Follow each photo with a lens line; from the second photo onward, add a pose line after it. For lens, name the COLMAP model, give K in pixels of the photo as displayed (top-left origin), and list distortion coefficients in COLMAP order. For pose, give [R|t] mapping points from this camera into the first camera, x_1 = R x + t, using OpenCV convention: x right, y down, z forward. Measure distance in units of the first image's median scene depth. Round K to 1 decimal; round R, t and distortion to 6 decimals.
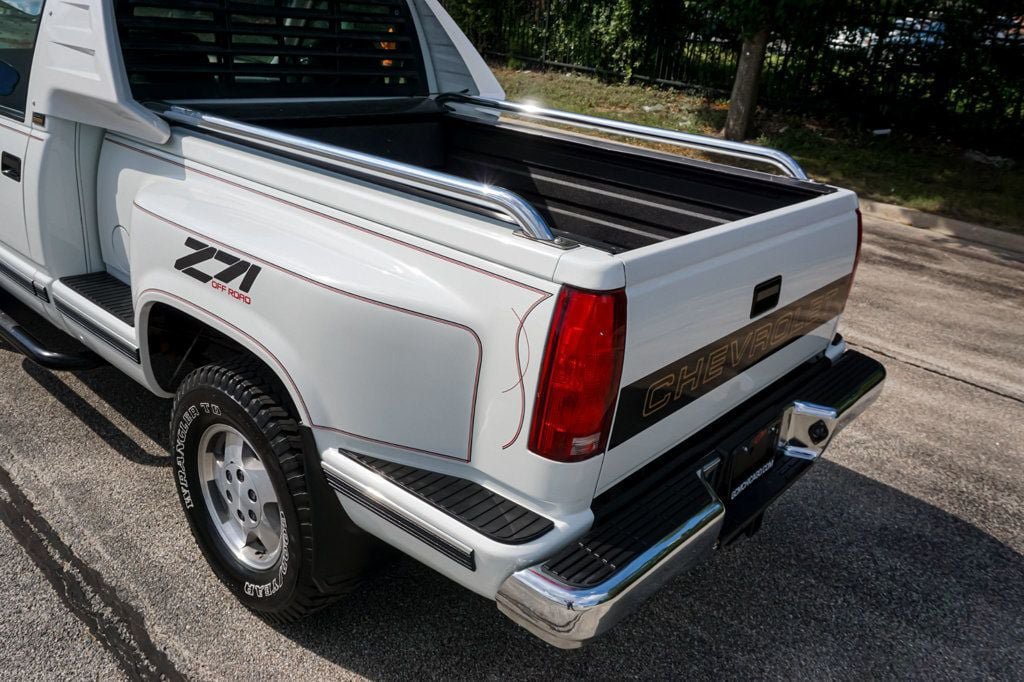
lens RADIAL K [[811.1, 0, 503.0], [0, 811.1, 341.7], [0, 0, 1]] dist [-0.021559, 0.009964]
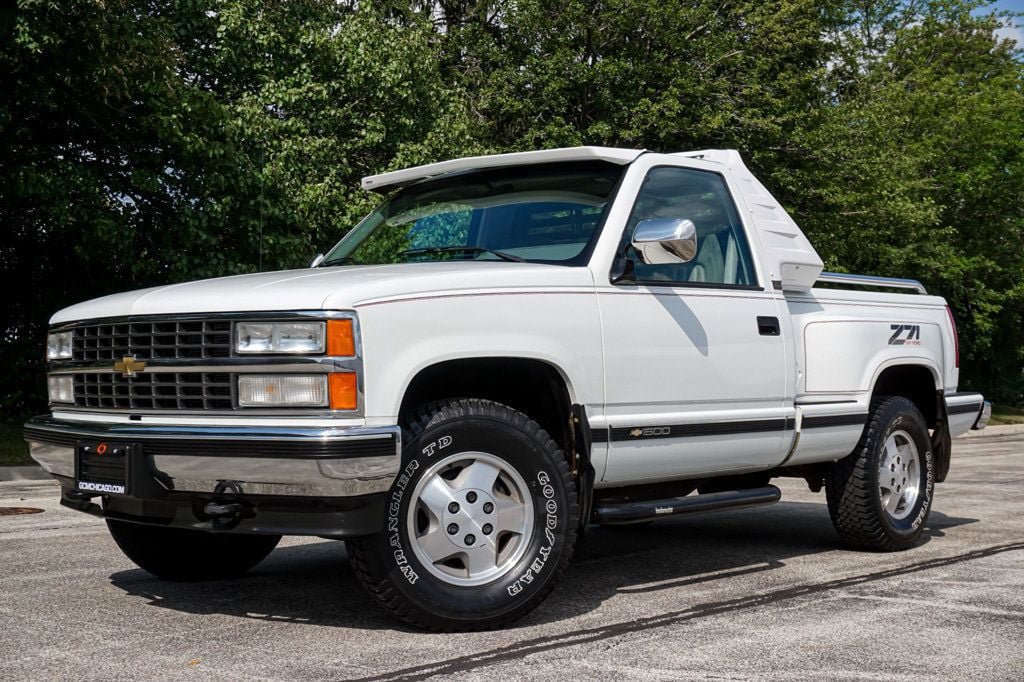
lens RADIAL K [[1351.0, 0, 512.7], [0, 1351.0, 339.7], [0, 0, 1]] dist [0.014604, 0.000000]
pose [[0.007488, -0.062052, 0.998045, -3.078581], [0.387970, 0.920071, 0.054293, -0.530467], [-0.921641, 0.386805, 0.030964, 1.503743]]
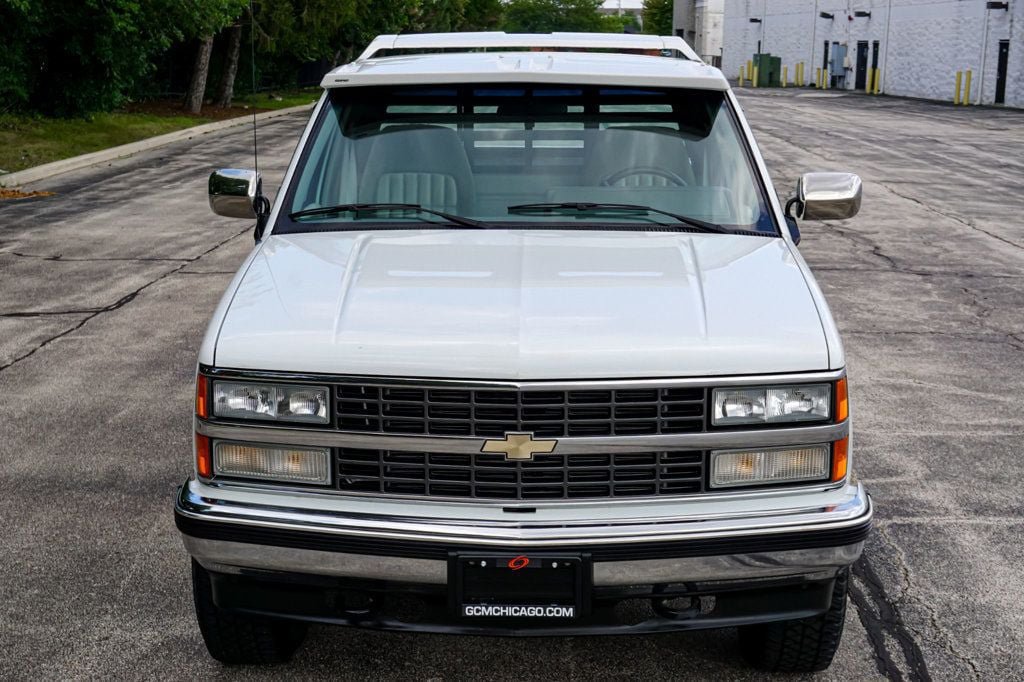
lens RADIAL K [[1619.1, 0, 523.5], [0, 1619.1, 352.2], [0, 0, 1]] dist [0.029360, 0.000000]
pose [[-0.642475, -0.237260, 0.728651, -2.428170], [0.240400, 0.840456, 0.485634, -1.498888], [-0.727621, 0.487176, -0.482935, 2.825124]]
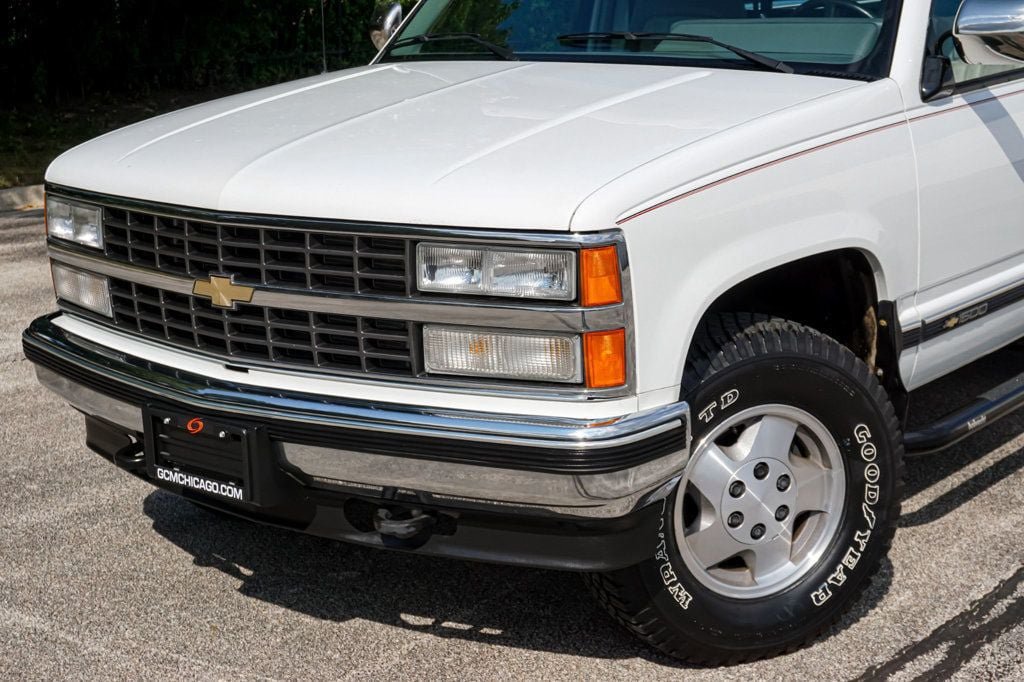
lens RADIAL K [[1619.1, 0, 516.6], [0, 1619.1, 341.3], [0, 0, 1]] dist [0.029360, 0.000000]
pose [[-0.054985, -0.309172, 0.949415, -2.594699], [0.404313, 0.862519, 0.304290, -0.889621], [-0.912966, 0.400592, 0.077577, 1.736542]]
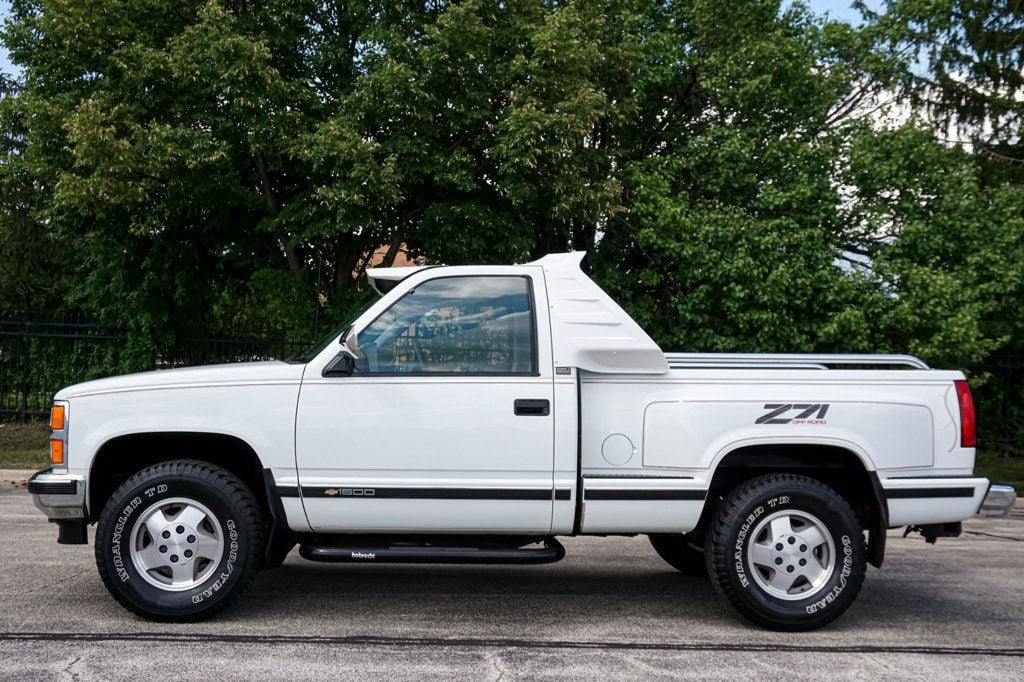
lens RADIAL K [[1038.2, 0, 510.1], [0, 1038.2, 334.7], [0, 0, 1]] dist [-0.003004, 0.000000]
pose [[0.705794, -0.030807, 0.707747, -2.213209], [0.313895, 0.909227, -0.273452, 0.175555], [-0.635078, 0.415160, 0.651397, -0.242377]]
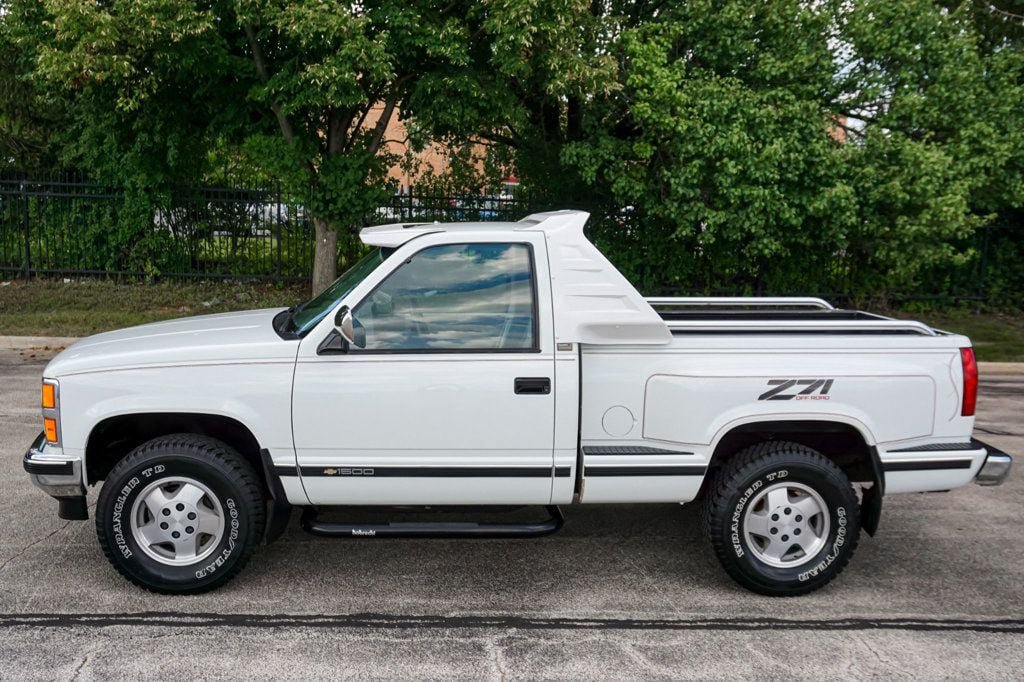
lens RADIAL K [[984.7, 0, 507.0], [0, 984.7, 335.2], [0, 0, 1]] dist [-0.005044, 0.000000]
pose [[0.700463, -0.161563, 0.695161, -2.078965], [0.311873, 0.945410, -0.094527, -0.175863], [-0.641940, 0.283015, 0.712612, -0.230727]]
